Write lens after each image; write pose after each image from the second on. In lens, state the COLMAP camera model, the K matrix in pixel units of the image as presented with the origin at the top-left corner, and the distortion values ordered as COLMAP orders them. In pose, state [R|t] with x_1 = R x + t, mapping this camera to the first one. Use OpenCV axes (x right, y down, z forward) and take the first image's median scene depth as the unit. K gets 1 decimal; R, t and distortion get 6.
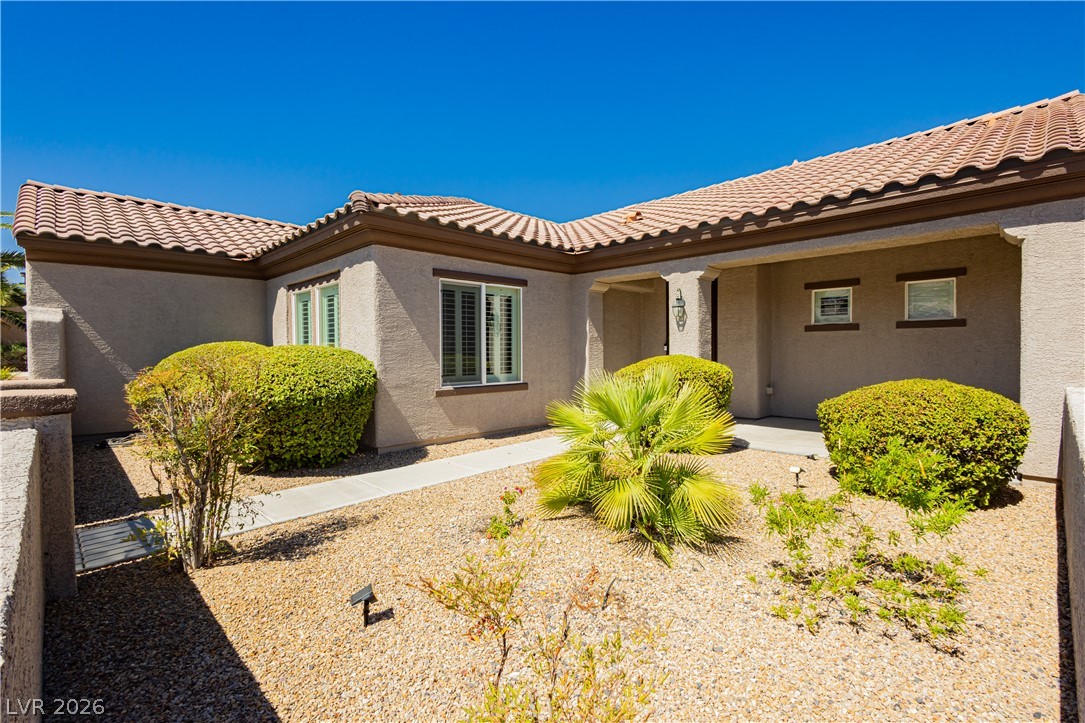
lens RADIAL K [[493.7, 0, 542.5], [0, 493.7, 361.5], [0, 0, 1]] dist [0.003279, -0.000730]
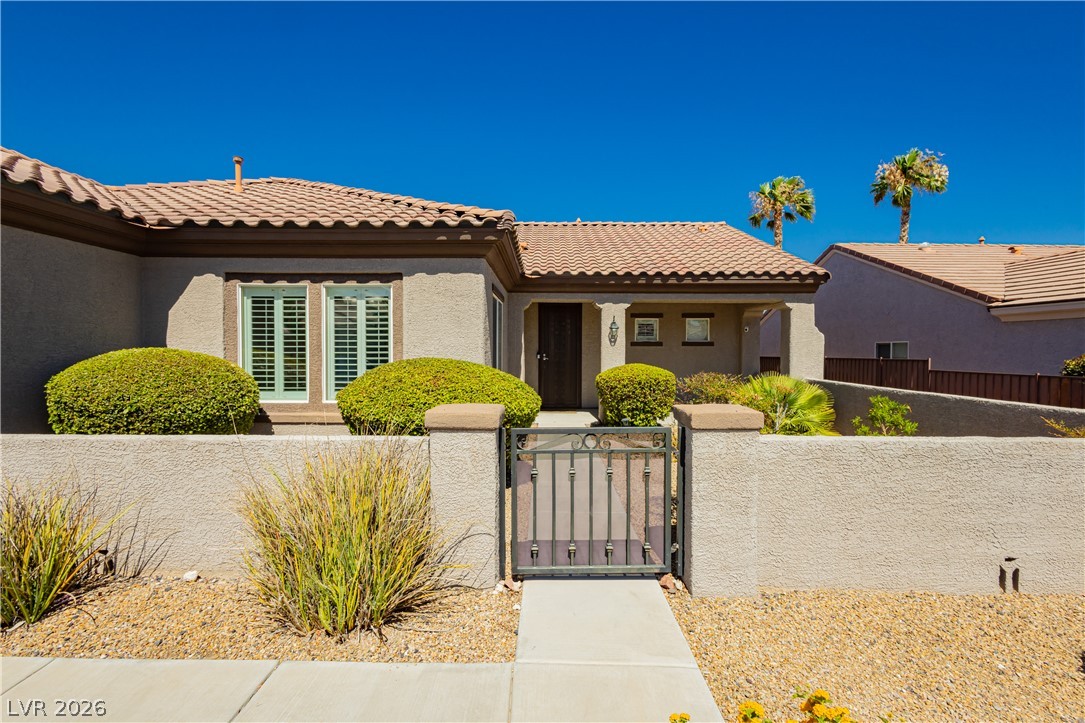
lens RADIAL K [[493.7, 0, 542.5], [0, 493.7, 361.5], [0, 0, 1]] dist [0.003279, -0.000730]
pose [[0.707922, -0.005966, 0.706265, -0.812521], [0.008295, 0.999966, 0.000132, -0.020126], [-0.706242, 0.005765, 0.707947, 0.166343]]
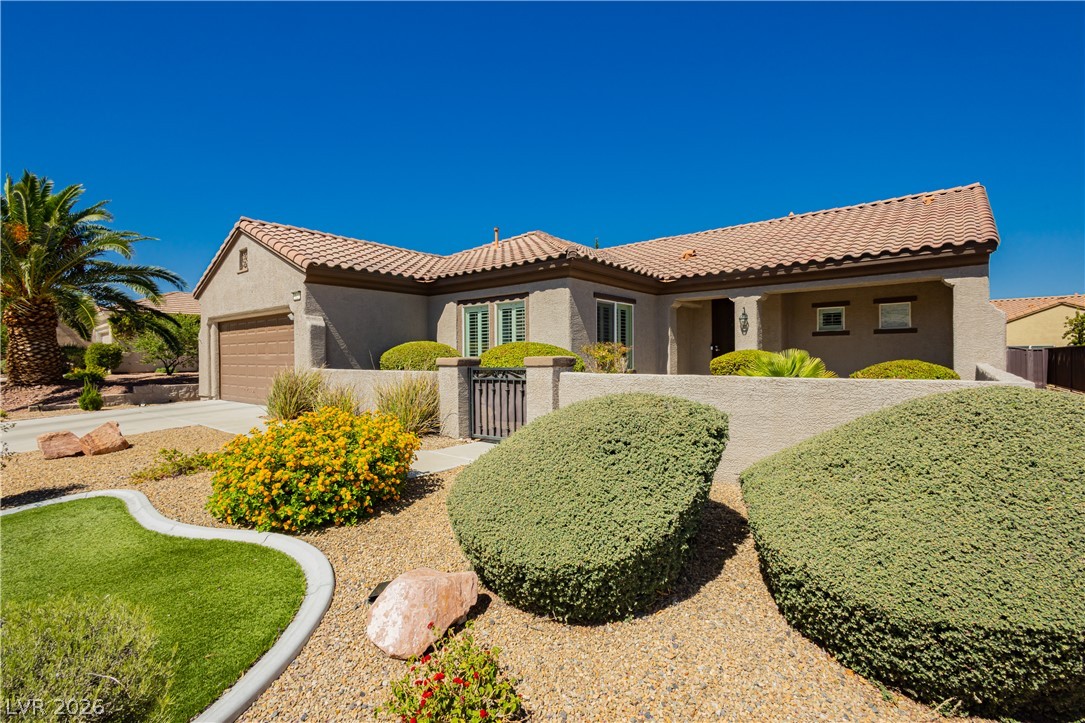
lens RADIAL K [[493.7, 0, 542.5], [0, 493.7, 361.5], [0, 0, 1]] dist [0.003279, -0.000730]
pose [[0.994953, -0.000312, 0.100340, -0.483904], [0.001975, 0.999862, -0.016475, 0.043502], [-0.100321, 0.016590, 0.994817, -0.442576]]
